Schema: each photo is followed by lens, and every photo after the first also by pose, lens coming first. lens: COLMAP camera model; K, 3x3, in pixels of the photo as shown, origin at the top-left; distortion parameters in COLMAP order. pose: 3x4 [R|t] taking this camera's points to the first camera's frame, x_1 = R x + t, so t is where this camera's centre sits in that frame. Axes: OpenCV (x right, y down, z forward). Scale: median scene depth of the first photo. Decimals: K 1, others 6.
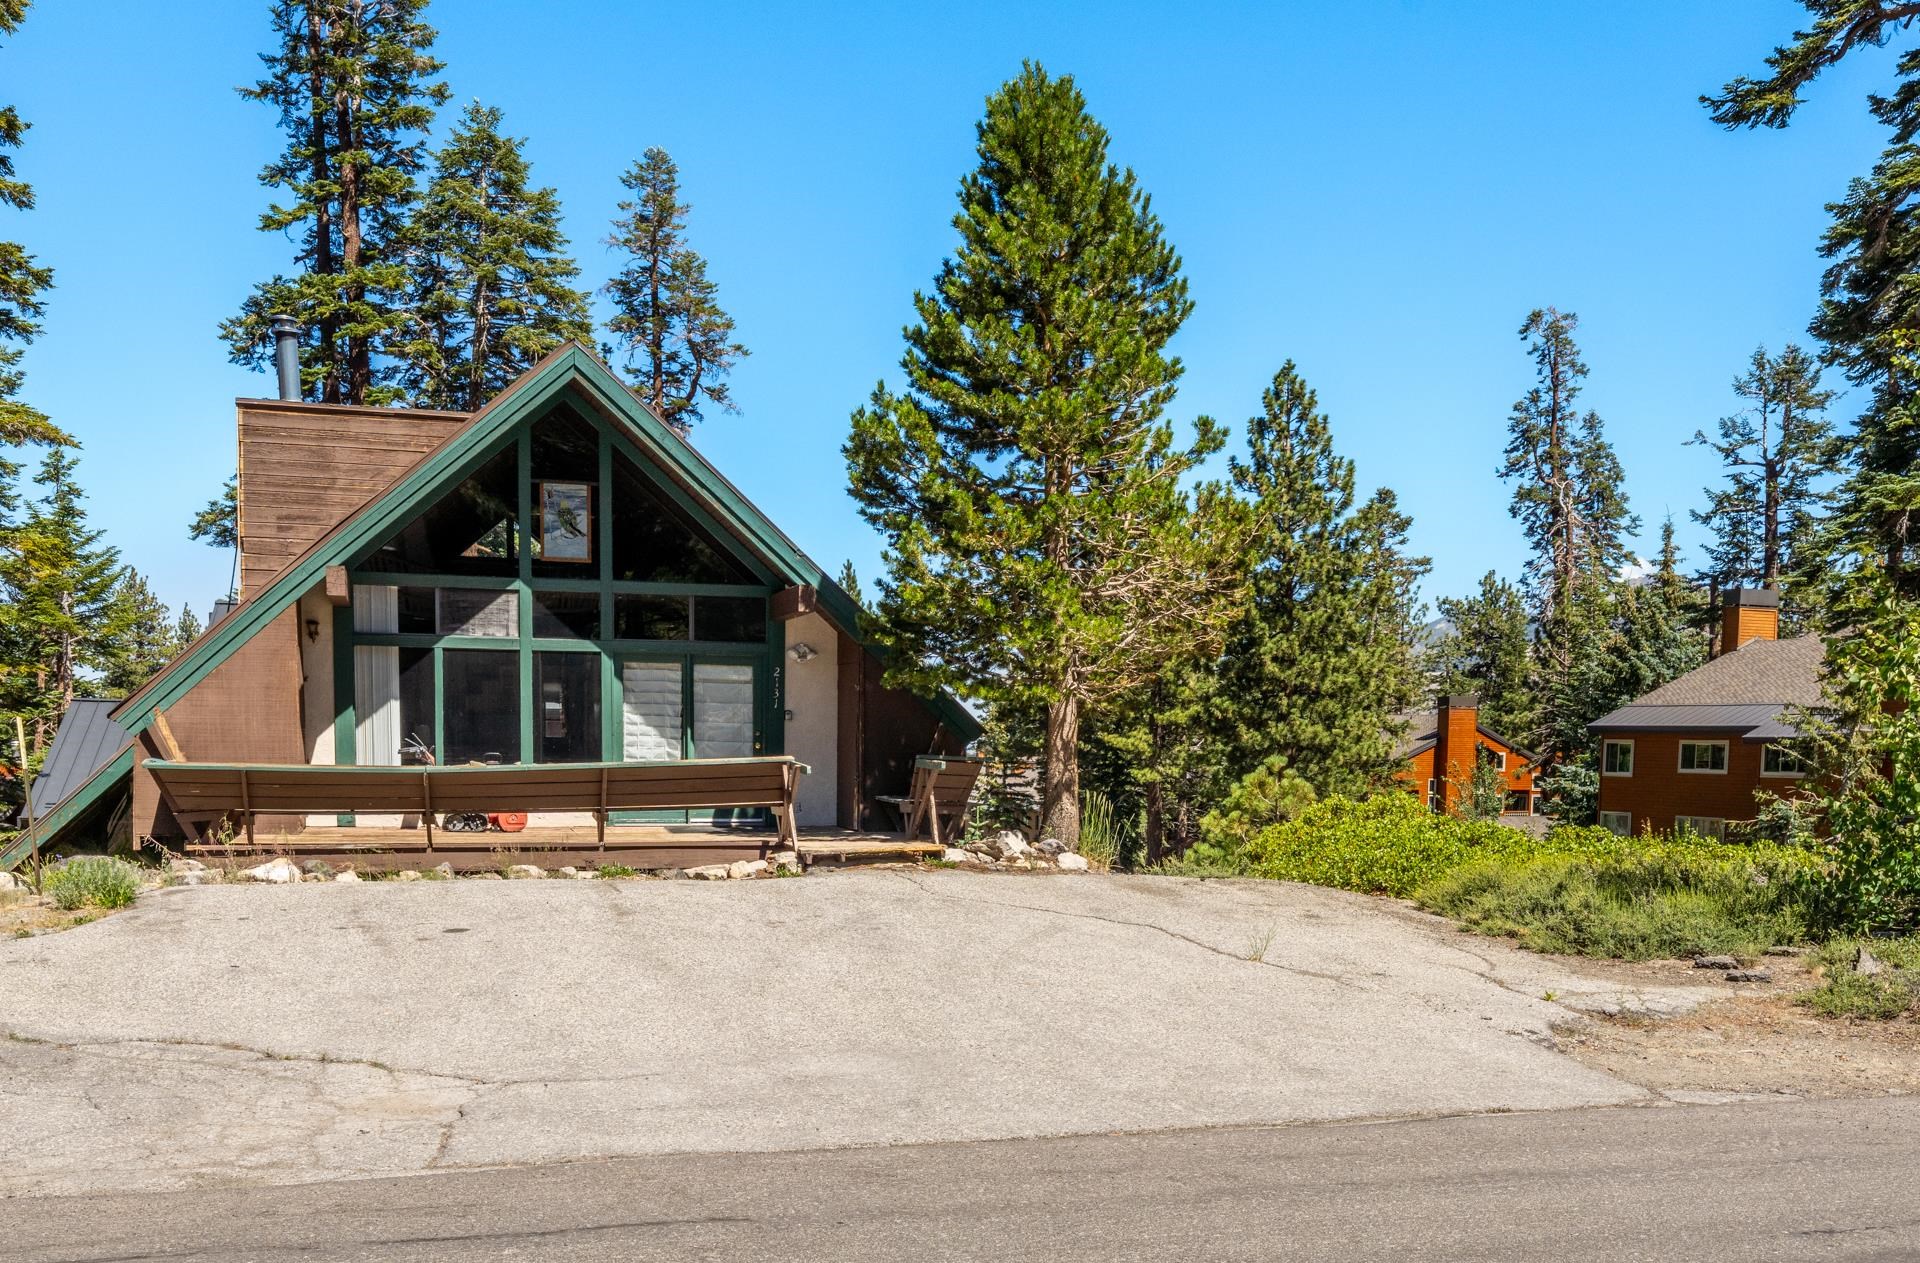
lens RADIAL K [[1800.0, 0, 958.9], [0, 1800.0, 876.1], [0, 0, 1]] dist [0.004205, -0.001164]
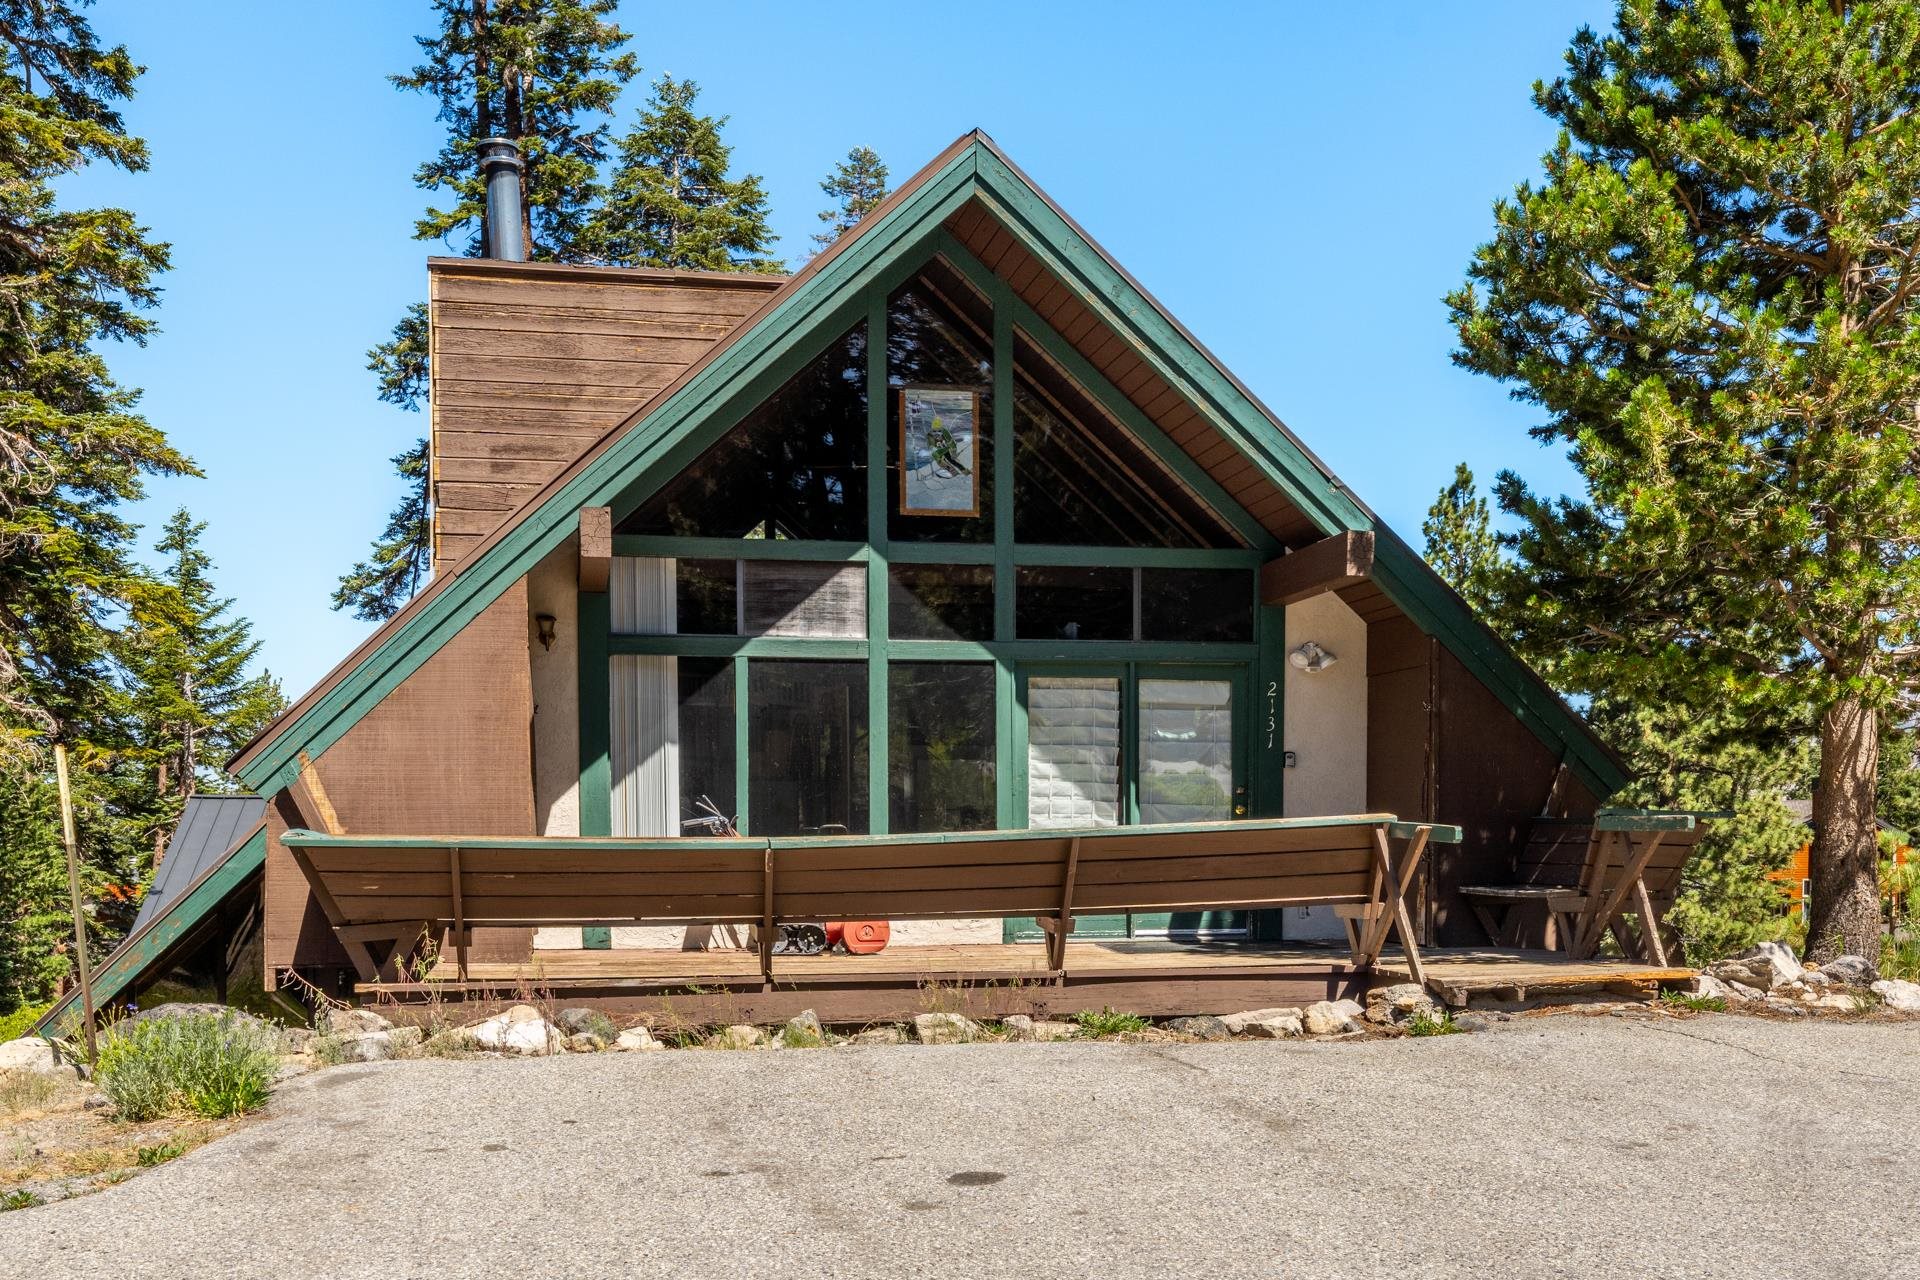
lens RADIAL K [[2004.8, 0, 949.1], [0, 2004.8, 918.0], [0, 0, 1]] dist [0.003385, 0.003835]
pose [[0.994841, -0.013081, -0.100599, -0.145770], [0.008828, 0.999053, -0.042600, -0.007417], [0.101061, 0.041492, 0.994015, 0.318553]]
